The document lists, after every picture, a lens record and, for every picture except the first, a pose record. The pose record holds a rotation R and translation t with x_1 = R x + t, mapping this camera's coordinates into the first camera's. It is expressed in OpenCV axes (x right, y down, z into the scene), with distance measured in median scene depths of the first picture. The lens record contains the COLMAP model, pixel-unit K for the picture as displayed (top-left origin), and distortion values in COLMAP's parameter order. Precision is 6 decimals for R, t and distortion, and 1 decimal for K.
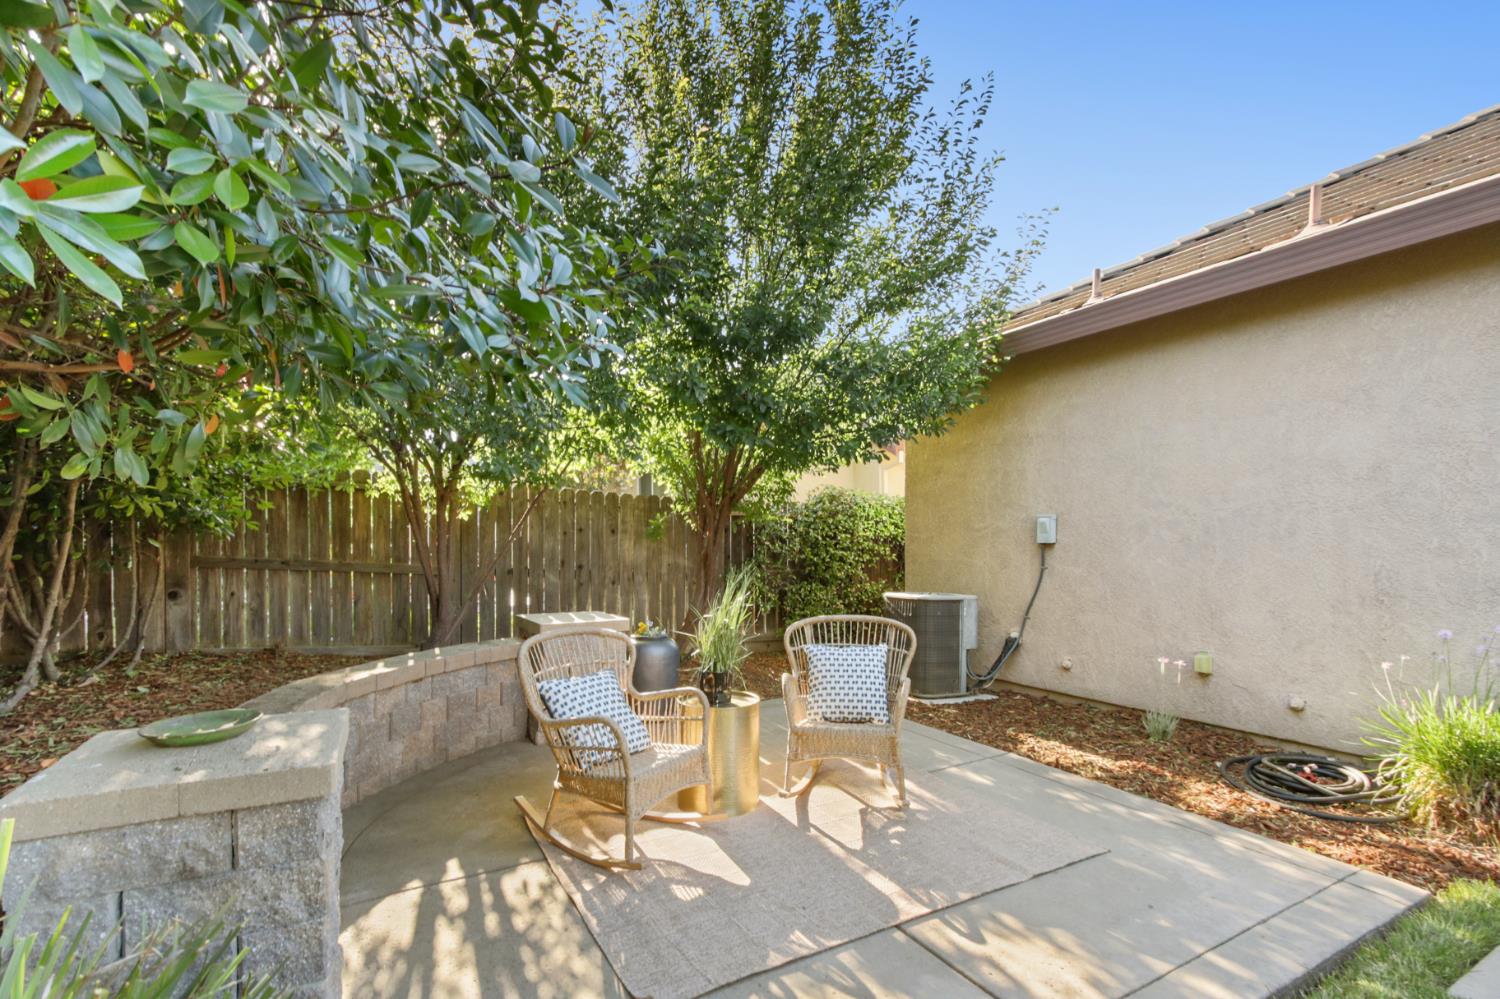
lens RADIAL K [[698.7, 0, 749.4], [0, 698.7, 544.4], [0, 0, 1]] dist [0.018237, 0.000069]
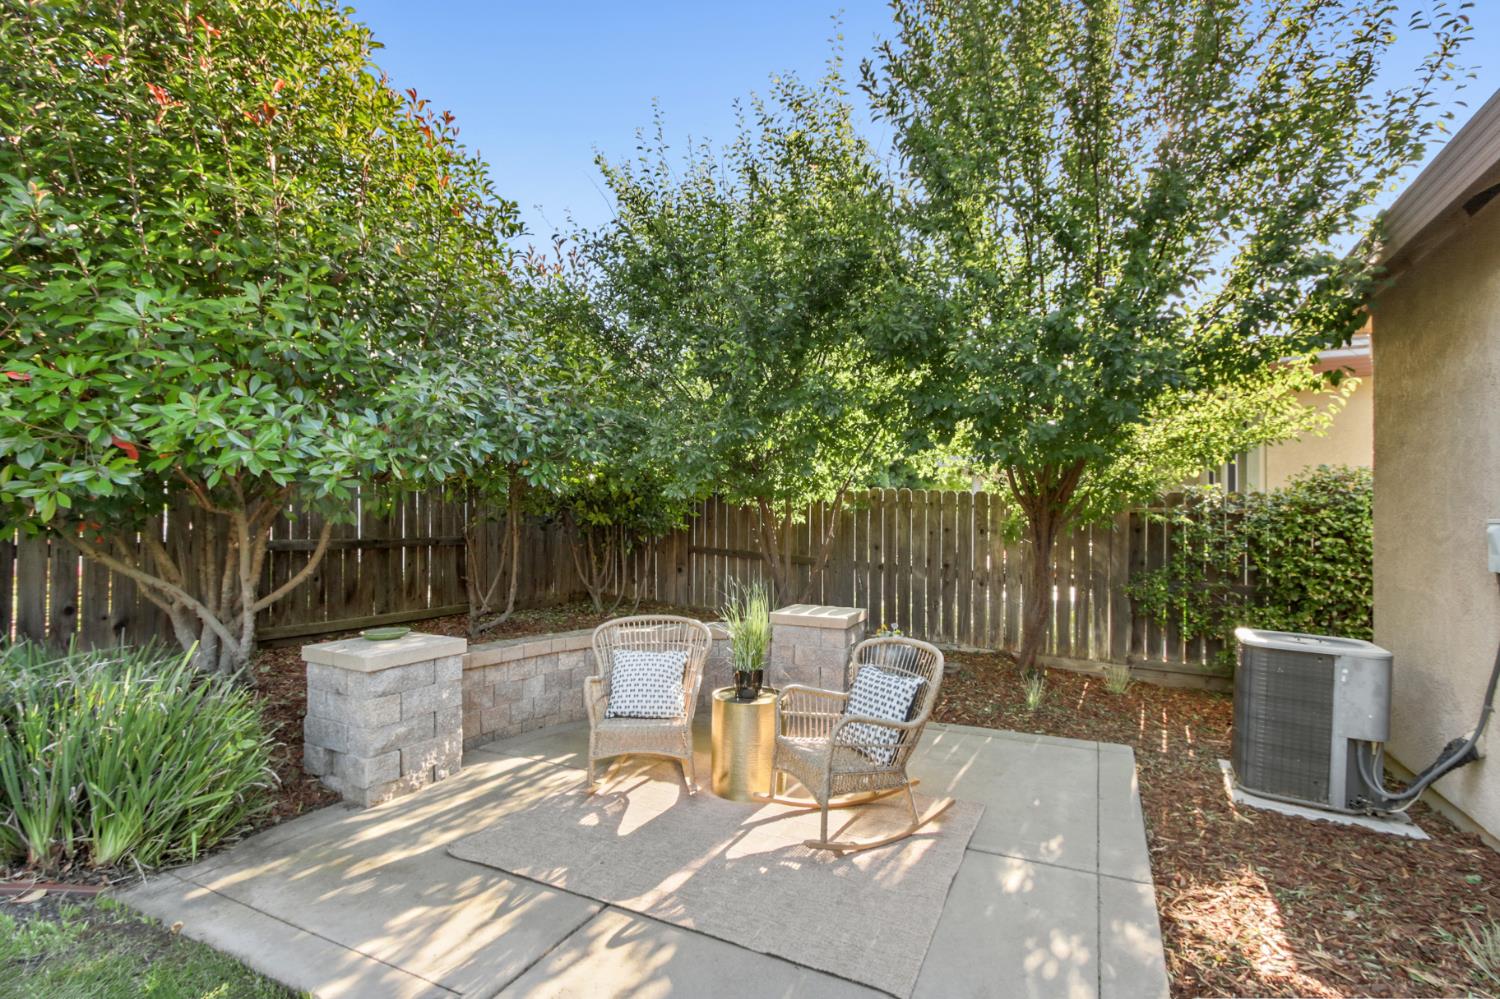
lens RADIAL K [[688.4, 0, 752.6], [0, 688.4, 523.5], [0, 0, 1]] dist [-0.002587, 0.000039]
pose [[0.556858, 0.006753, -0.830581, 0.900461], [-0.012604, 0.999921, -0.000320, -0.053719], [0.830512, 0.010647, 0.556898, 0.405673]]
